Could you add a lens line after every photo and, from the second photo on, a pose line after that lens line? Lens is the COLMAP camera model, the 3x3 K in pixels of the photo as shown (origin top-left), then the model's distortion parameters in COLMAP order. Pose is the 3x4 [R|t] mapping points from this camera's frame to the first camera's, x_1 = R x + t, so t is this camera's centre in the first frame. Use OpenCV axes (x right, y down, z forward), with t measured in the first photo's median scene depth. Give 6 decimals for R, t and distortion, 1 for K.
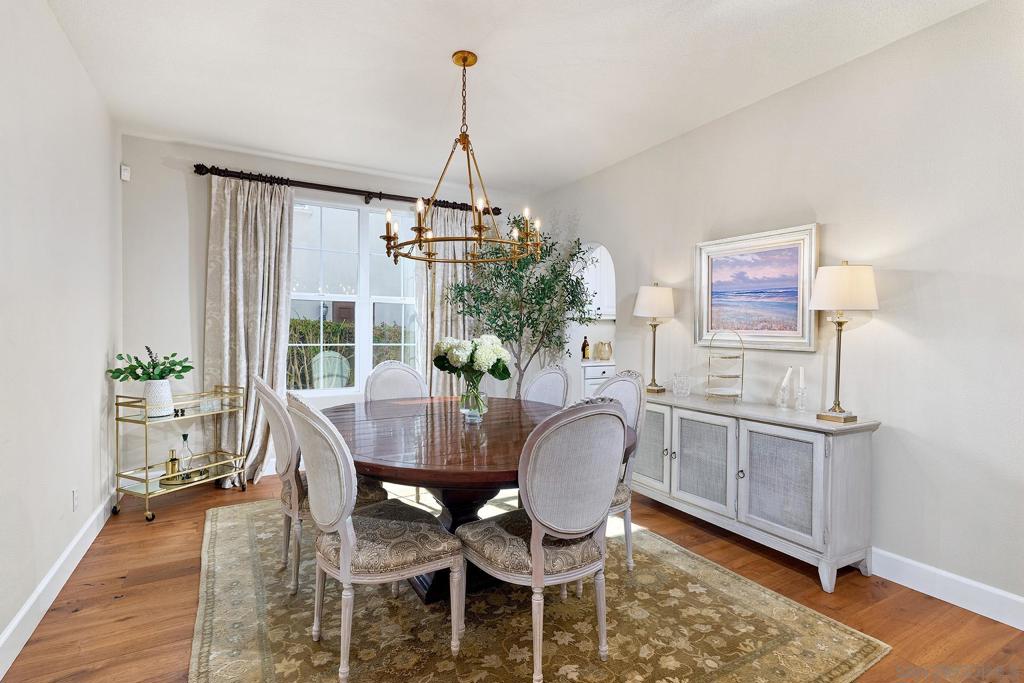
lens RADIAL K [[494.4, 0, 512.0], [0, 494.4, 341.5], [0, 0, 1]] dist [-0.002522, -0.000571]
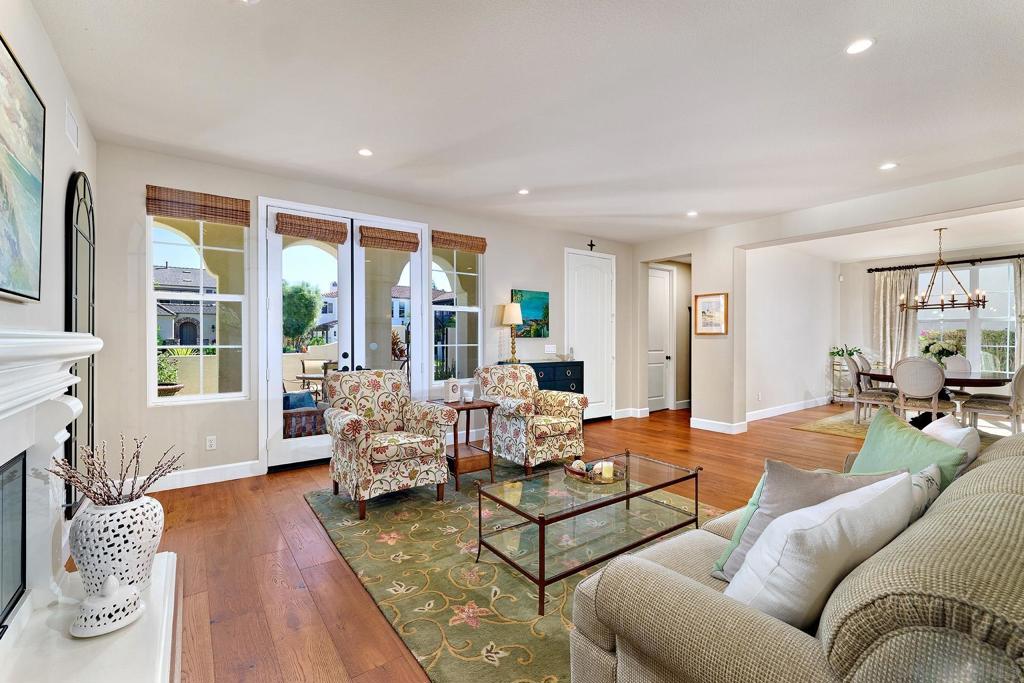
lens RADIAL K [[444.1, 0, 504.3], [0, 444.1, 341.5], [0, 0, 1]] dist [0.001501, -0.000282]
pose [[0.078780, 0.003676, -0.996885, 1.321404], [-0.021657, 0.999764, 0.001975, 0.026538], [0.996657, 0.021434, 0.078841, -0.891104]]
